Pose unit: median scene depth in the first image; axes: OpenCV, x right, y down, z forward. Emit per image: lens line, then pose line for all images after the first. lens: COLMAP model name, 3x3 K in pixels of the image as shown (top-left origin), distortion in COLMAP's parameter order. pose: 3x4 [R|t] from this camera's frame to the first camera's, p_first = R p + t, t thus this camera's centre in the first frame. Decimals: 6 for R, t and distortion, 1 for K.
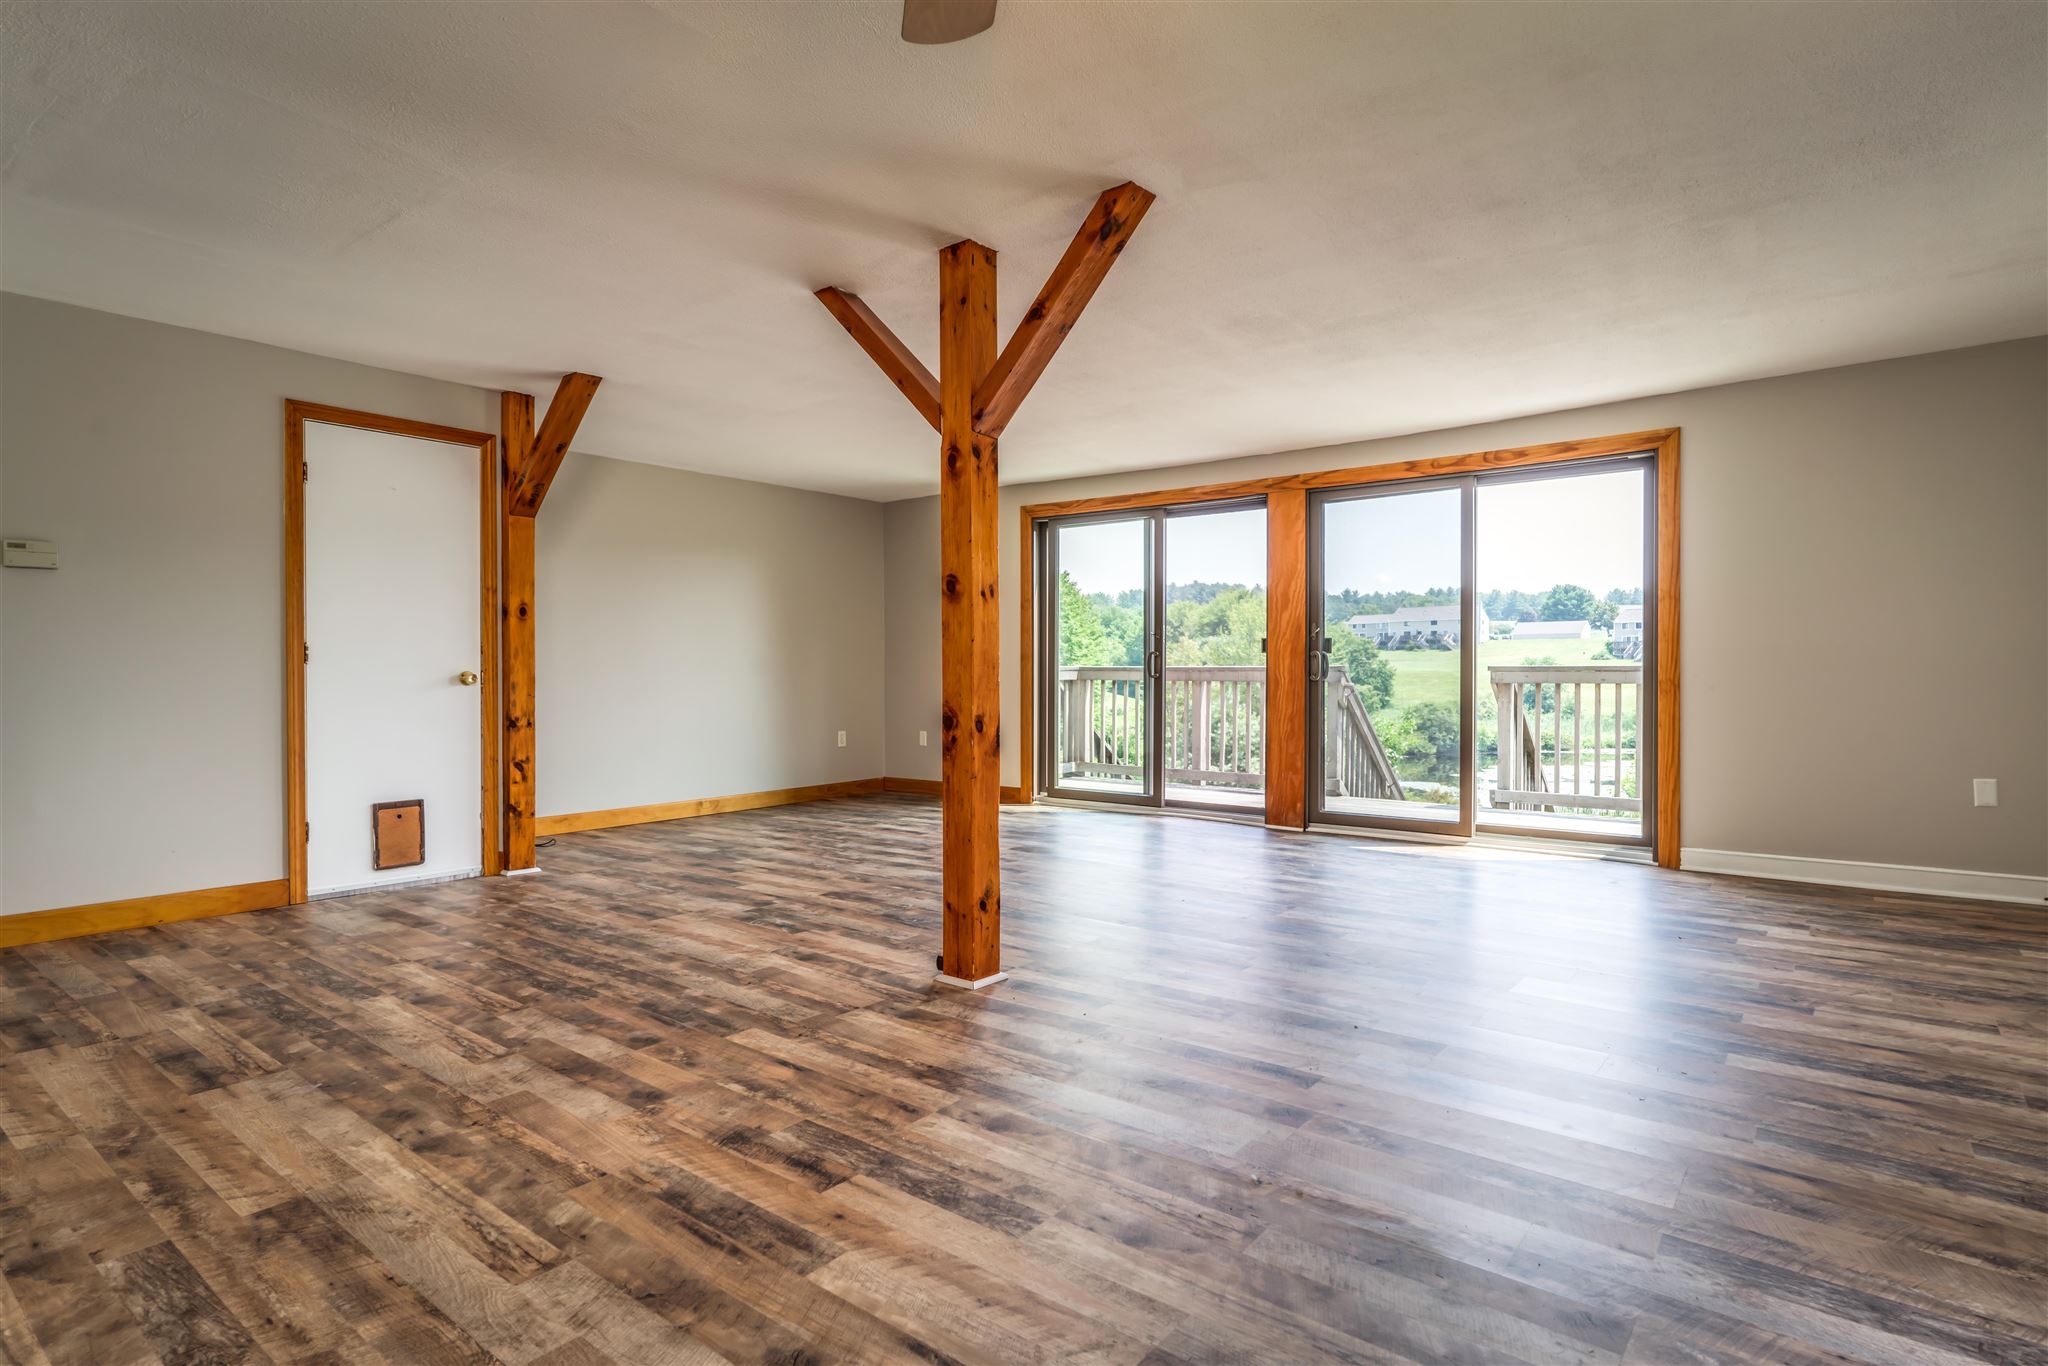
lens RADIAL K [[1031.2, 0, 1022.9], [0, 1031.2, 668.4], [0, 0, 1]] dist [-0.004754, -0.000333]
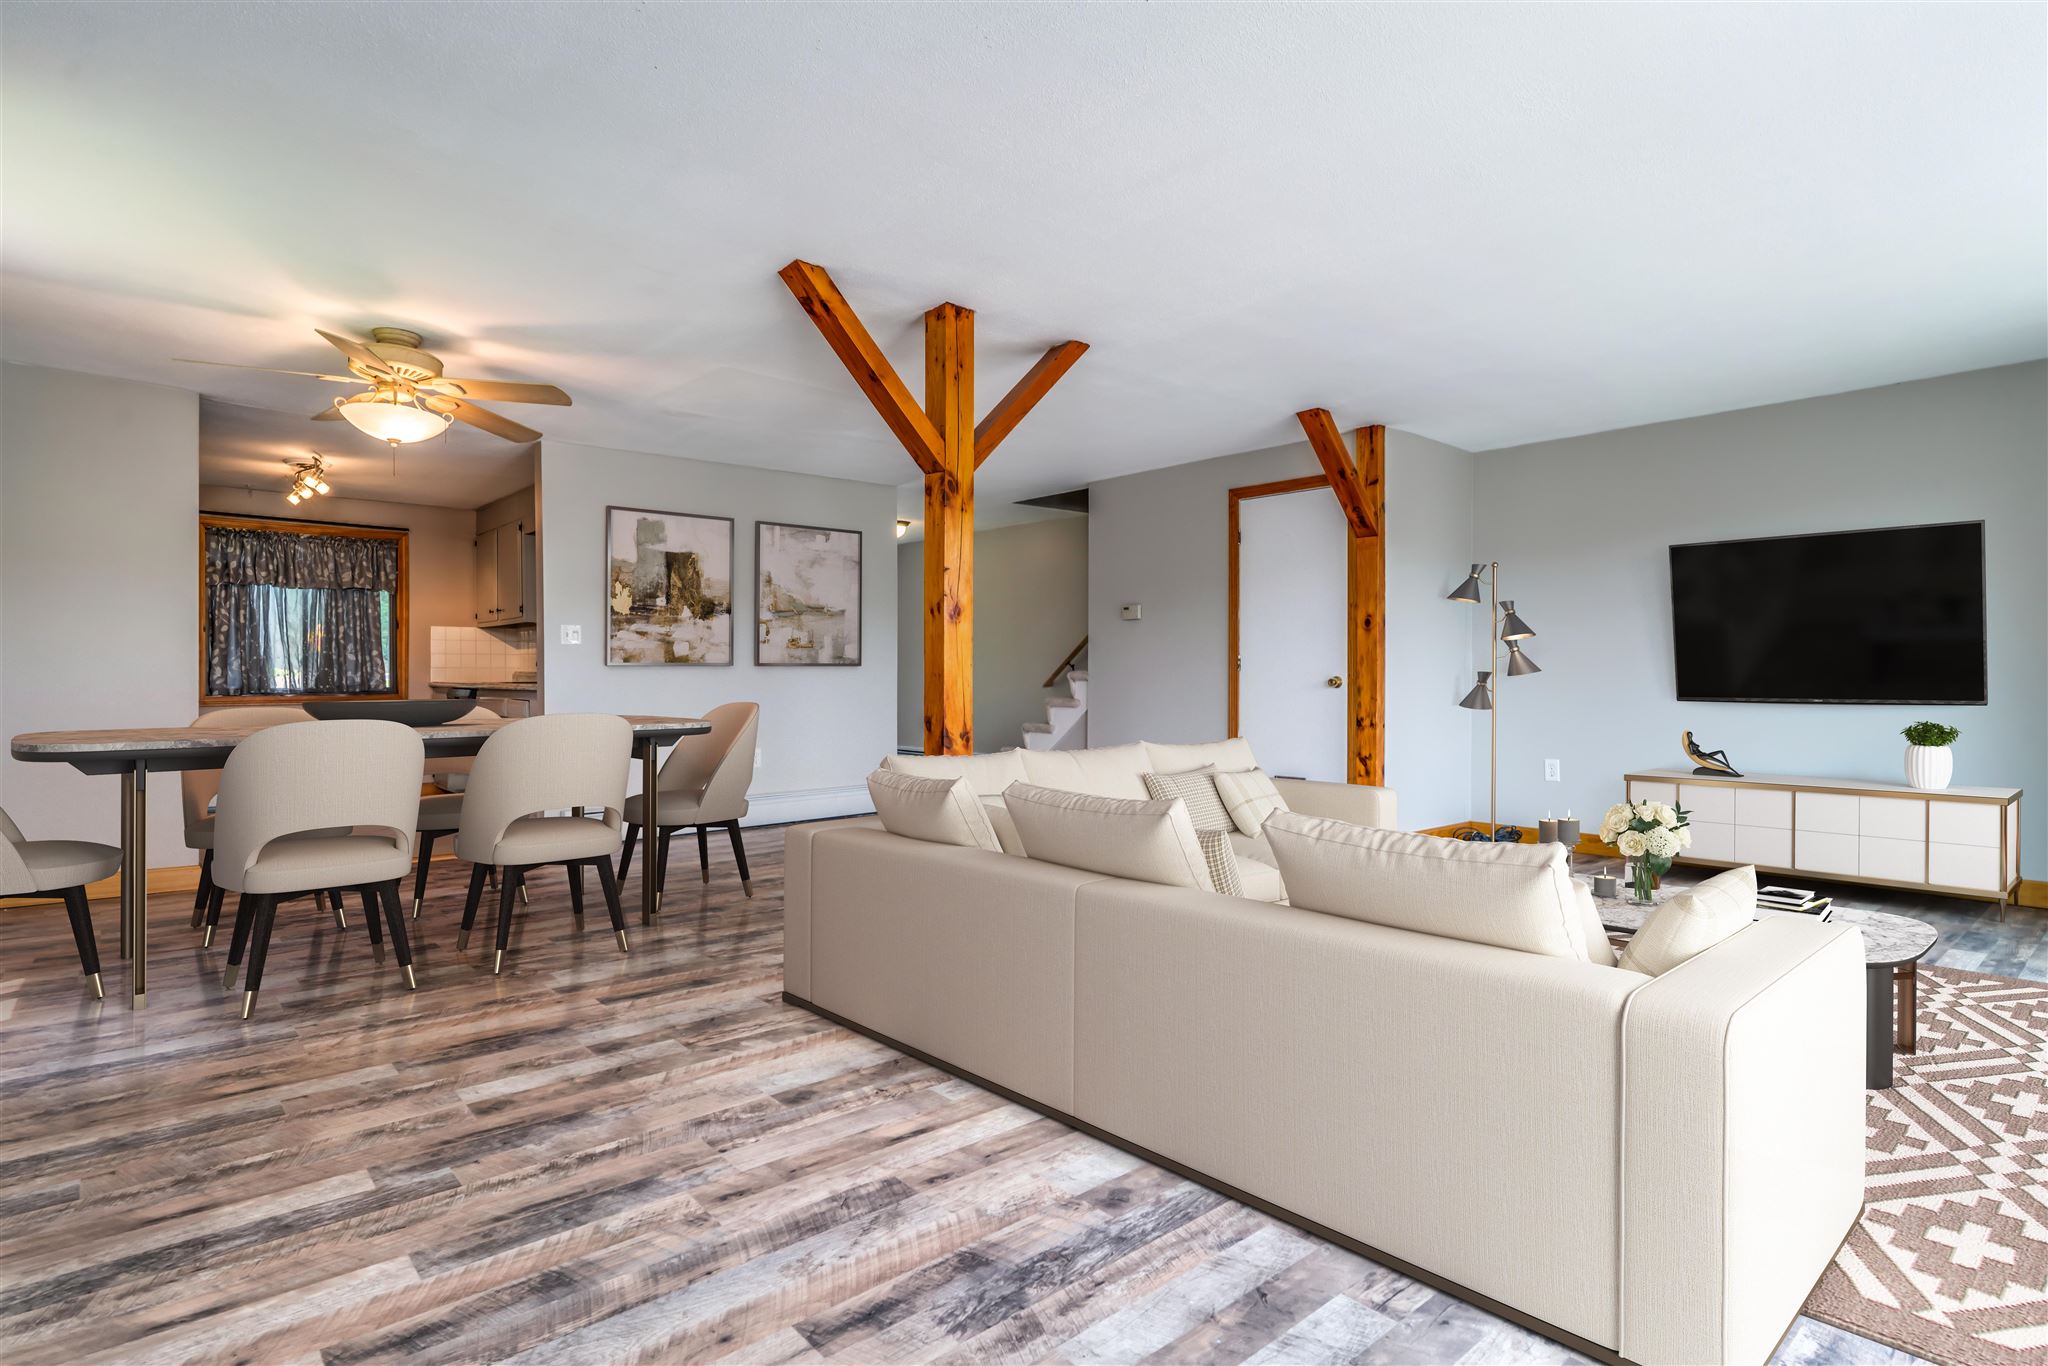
lens RADIAL K [[1059.9, 0, 1007.1], [0, 1059.9, 680.0], [0, 0, 1]] dist [-0.003443, -0.000870]
pose [[-0.183254, 0.006194, -0.983046, 1.085273], [0.005091, 0.999973, 0.005351, -0.001879], [0.983052, -0.004024, -0.183280, 1.273102]]
